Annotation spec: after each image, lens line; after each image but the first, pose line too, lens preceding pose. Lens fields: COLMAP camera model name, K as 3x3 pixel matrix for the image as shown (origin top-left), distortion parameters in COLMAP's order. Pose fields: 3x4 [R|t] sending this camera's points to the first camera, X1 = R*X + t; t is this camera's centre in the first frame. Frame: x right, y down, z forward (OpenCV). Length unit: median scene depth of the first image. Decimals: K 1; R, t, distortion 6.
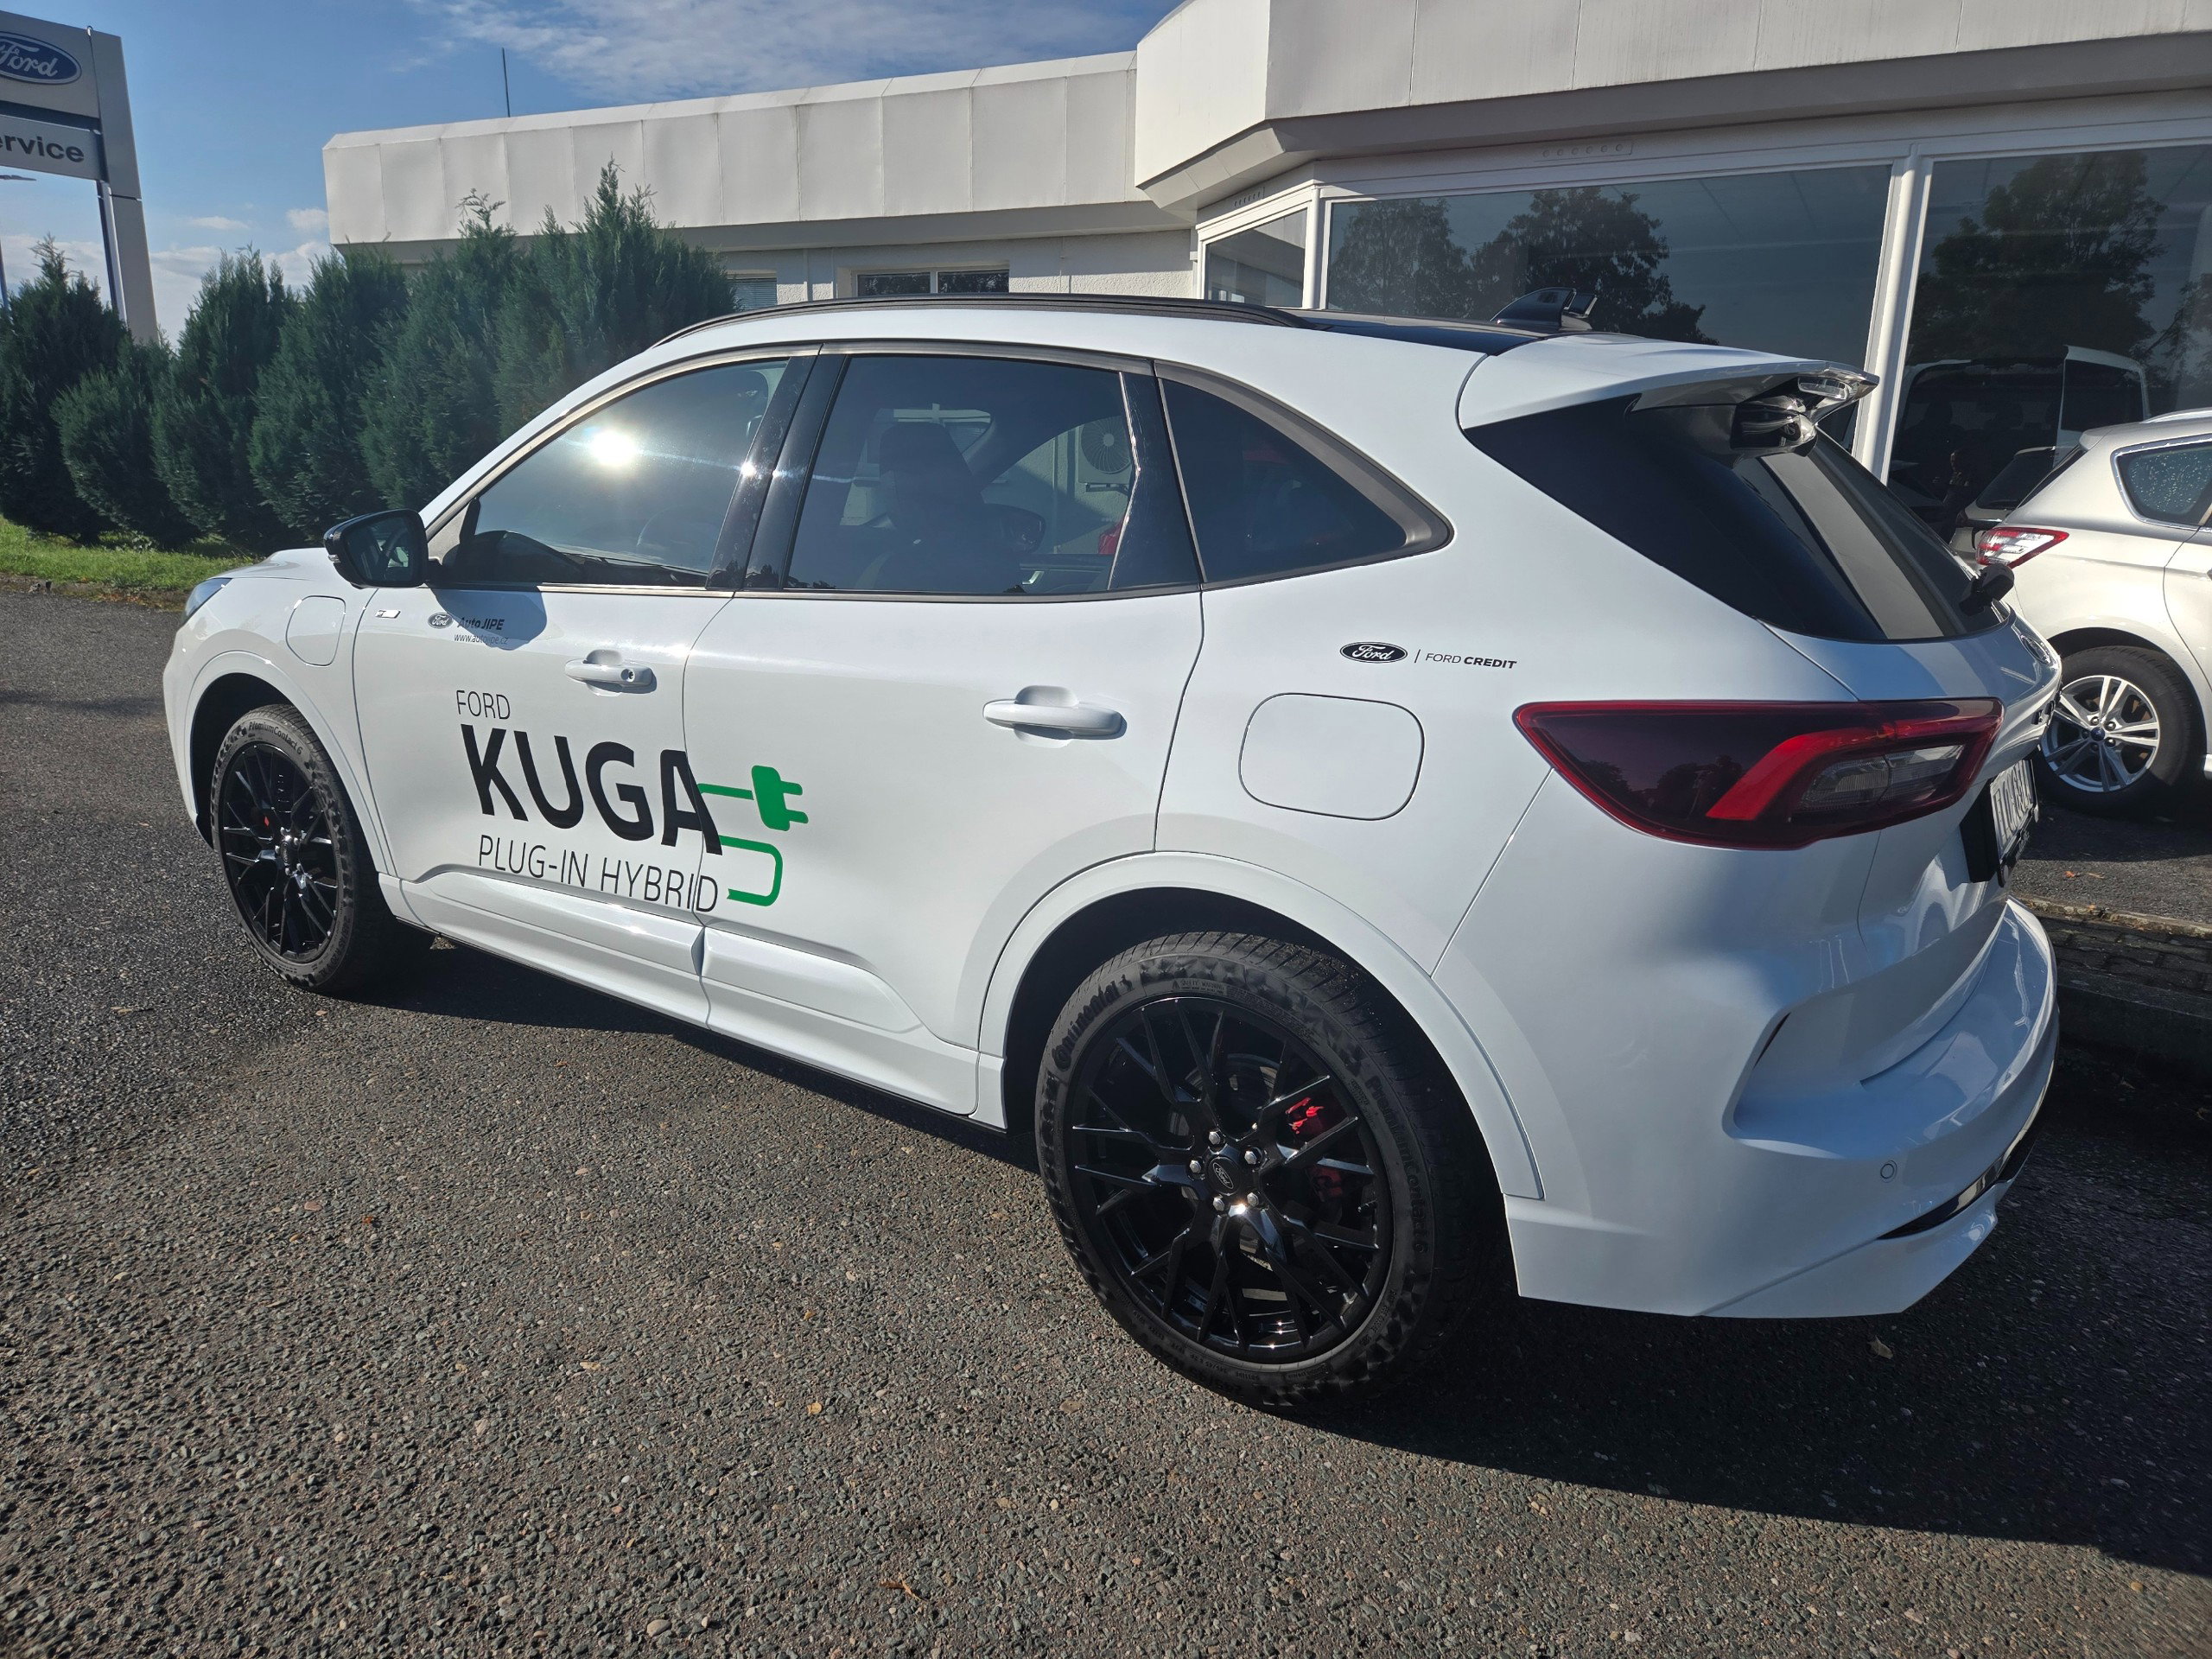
lens RADIAL K [[1464.4, 0, 1128.3], [0, 1464.4, 819.4], [0, 0, 1]] dist [0.074670, -0.055759]
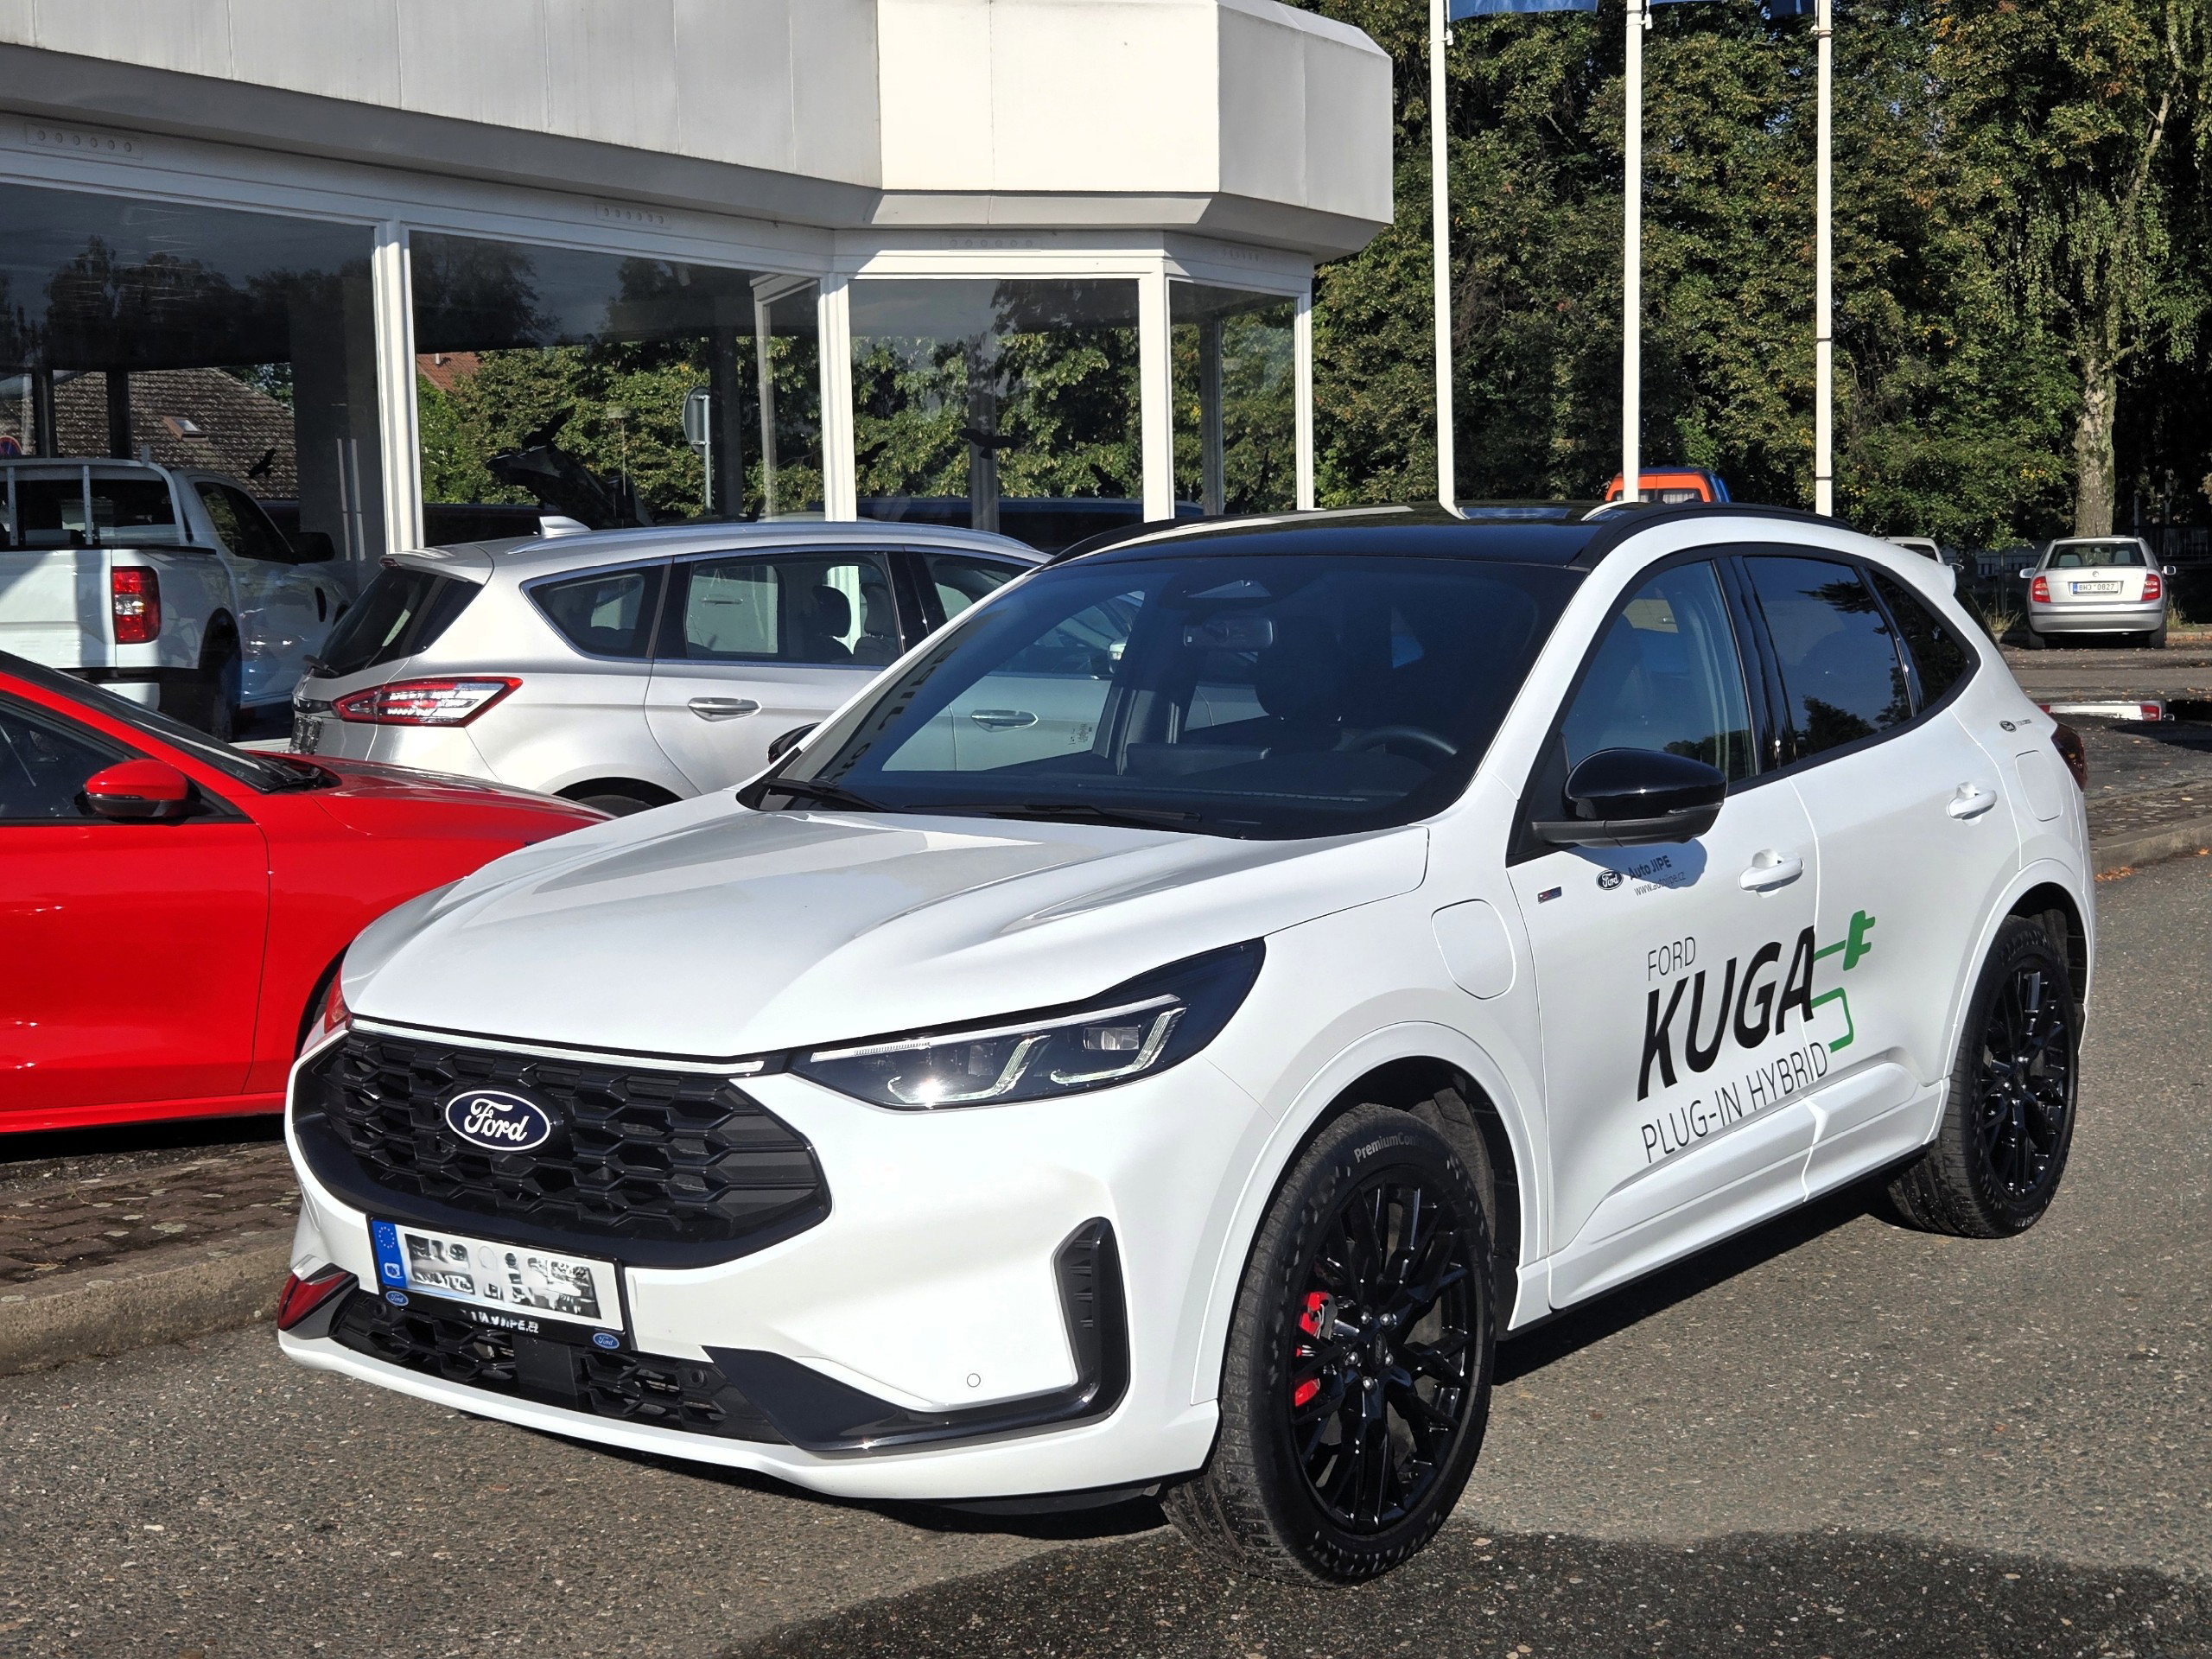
lens RADIAL K [[2892.4, 0, 1177.2], [0, 2892.4, 828.8], [0, 0, 1]] dist [0.092244, -0.052812]
pose [[0.019193, -0.124751, 0.992002, -2.244933], [0.257685, 0.959283, 0.115651, -0.446451], [-0.966038, 0.253405, 0.050558, 1.251655]]
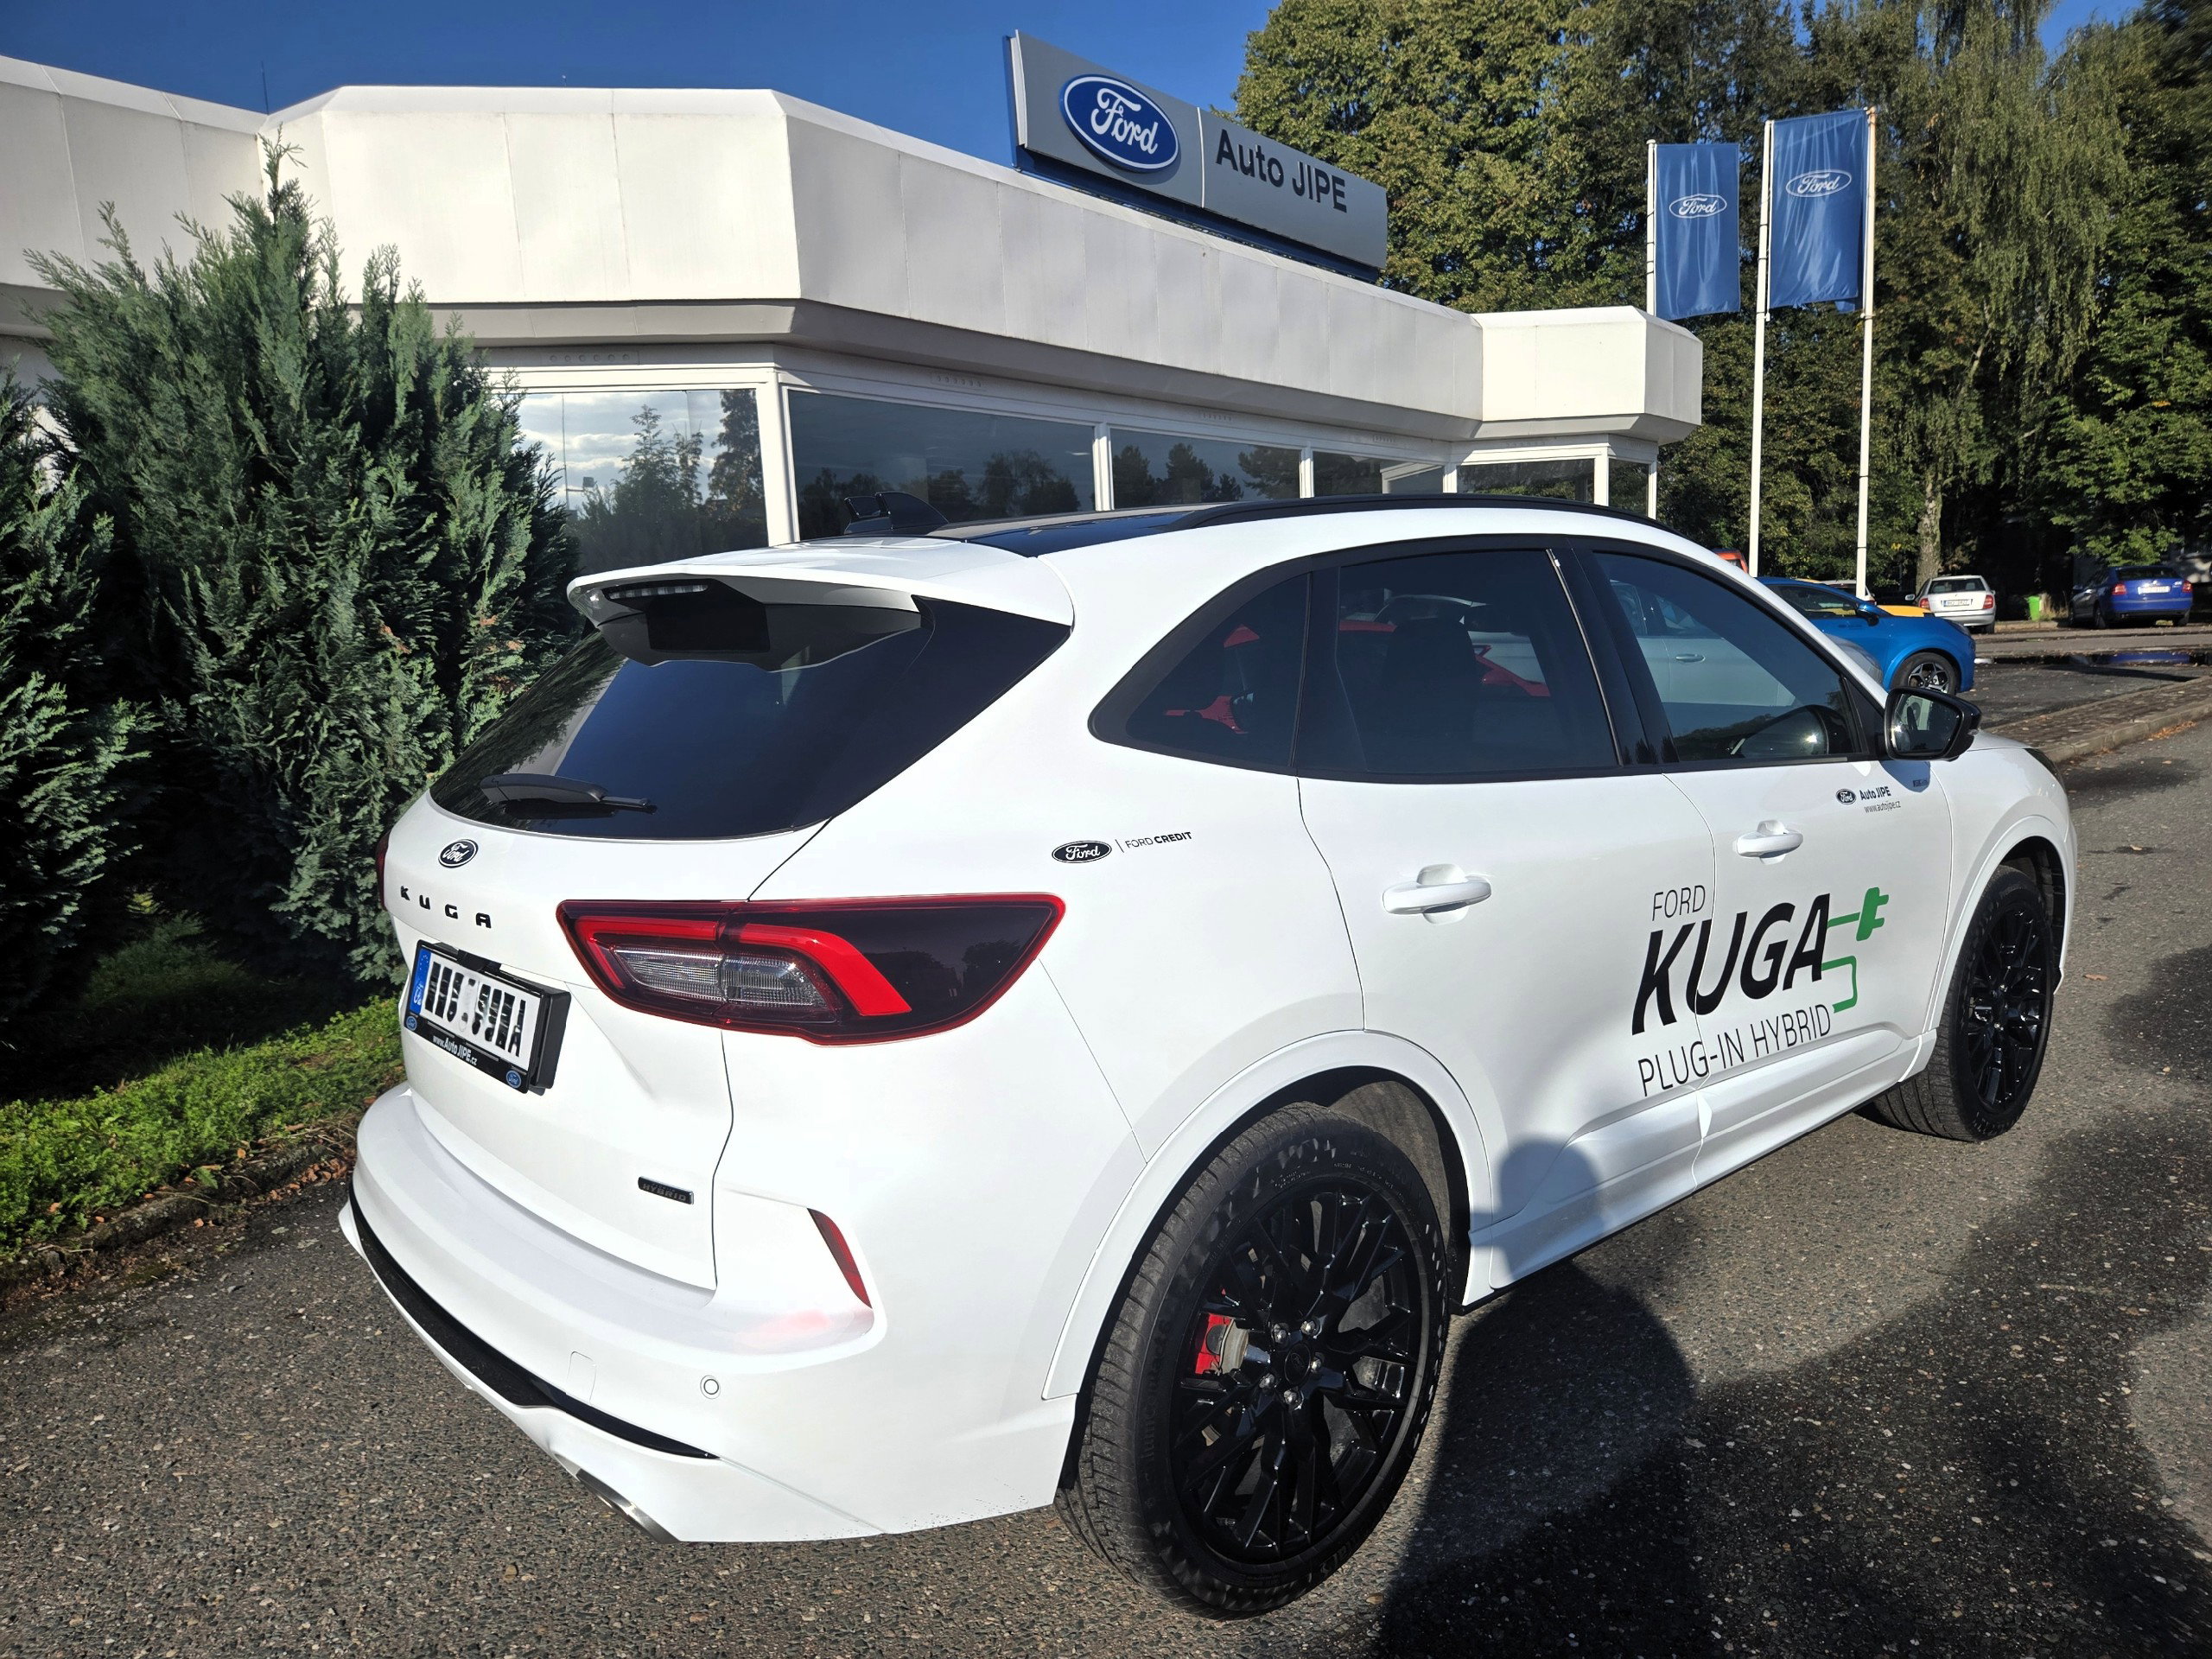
lens RADIAL K [[1464.4, 0, 1128.3], [0, 1464.4, 819.4], [0, 0, 1]] dist [0.074670, -0.055759]
pose [[0.150976, -0.169563, 0.973886, -2.861047], [0.285316, 0.950727, 0.121300, -0.748162], [-0.946468, 0.259552, 0.191916, 2.469430]]
